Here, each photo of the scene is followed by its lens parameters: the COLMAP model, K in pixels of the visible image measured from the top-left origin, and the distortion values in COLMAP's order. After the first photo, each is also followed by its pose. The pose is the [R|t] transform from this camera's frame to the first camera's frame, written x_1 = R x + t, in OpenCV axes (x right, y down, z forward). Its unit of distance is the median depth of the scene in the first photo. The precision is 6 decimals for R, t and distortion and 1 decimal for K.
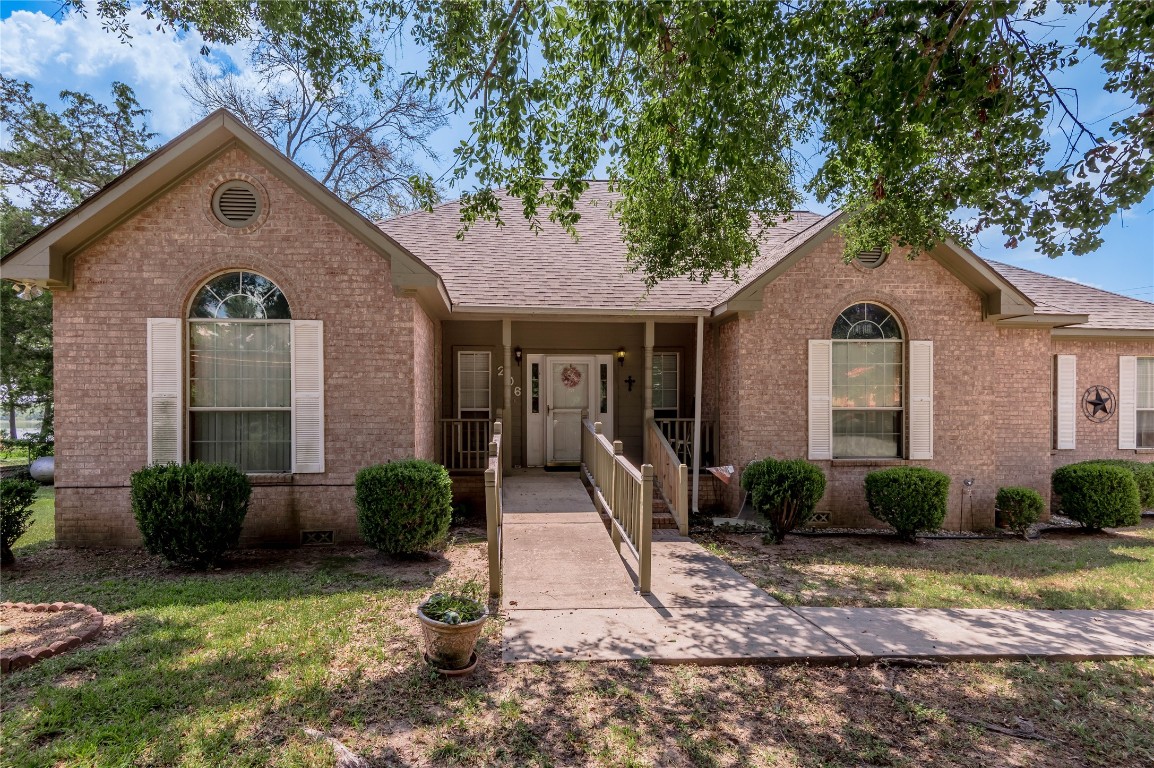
lens RADIAL K [[542.8, 0, 575.4], [0, 542.8, 404.5], [0, 0, 1]] dist [0.015952, -0.014545]
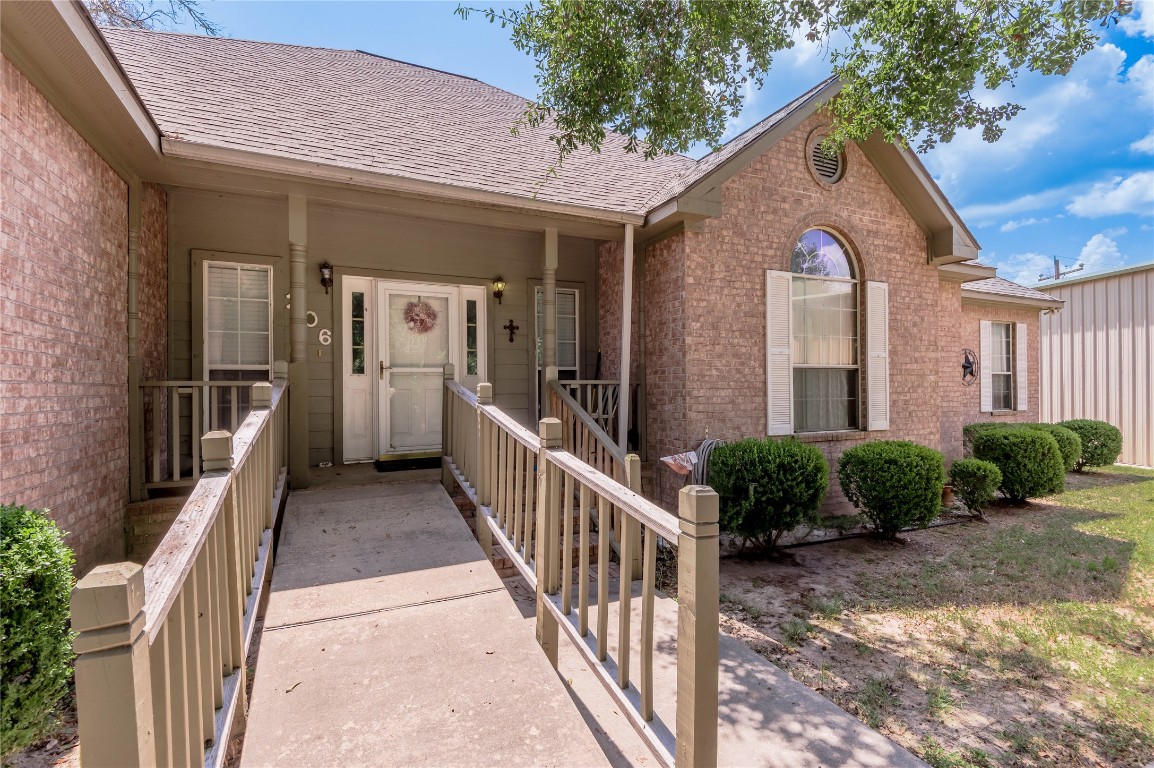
lens RADIAL K [[533.4, 0, 584.4], [0, 533.4, 383.2], [0, 0, 1]] dist [0.013769, -0.000416]
pose [[0.950196, -0.006272, 0.311589, -0.027646], [0.003512, 0.999949, 0.009419, 0.028399], [-0.311632, -0.007855, 0.950170, 0.479274]]
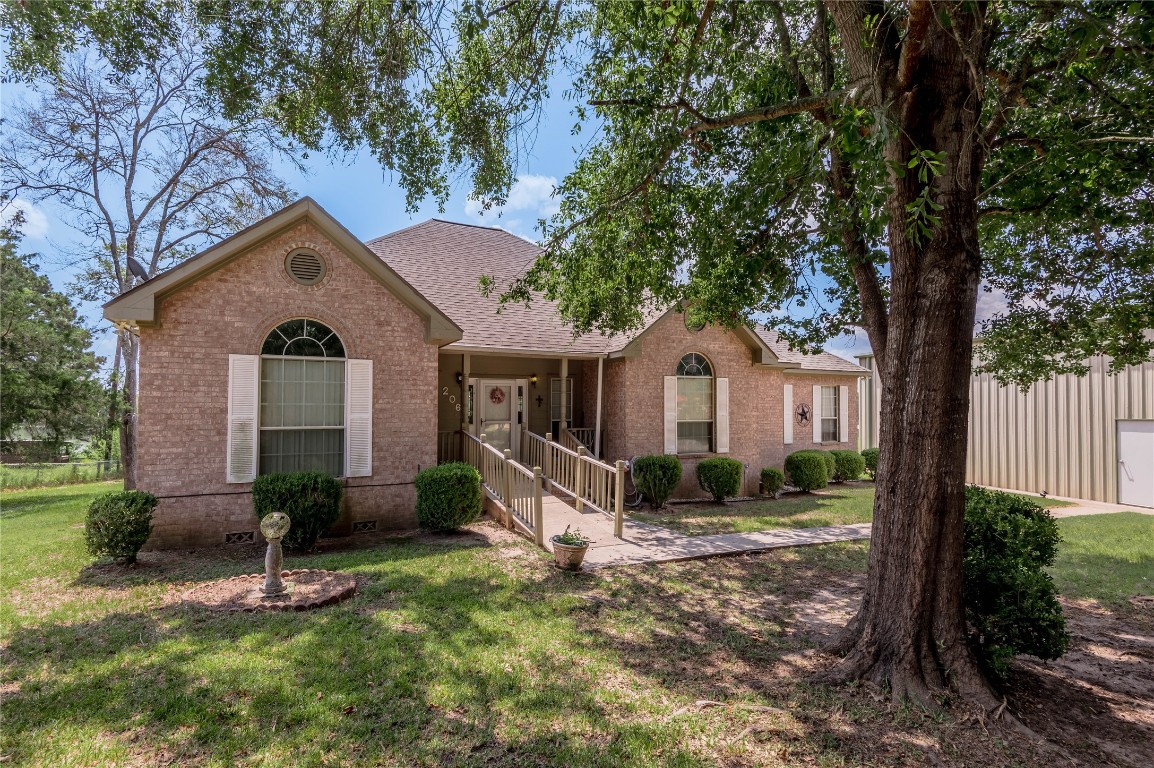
lens RADIAL K [[533.4, 0, 584.4], [0, 533.4, 383.2], [0, 0, 1]] dist [0.013769, -0.000416]
pose [[0.919358, 0.023363, 0.392727, -0.437031], [-0.007996, 0.999139, -0.040718, -0.042807], [-0.393340, 0.034294, 0.918753, -0.342993]]
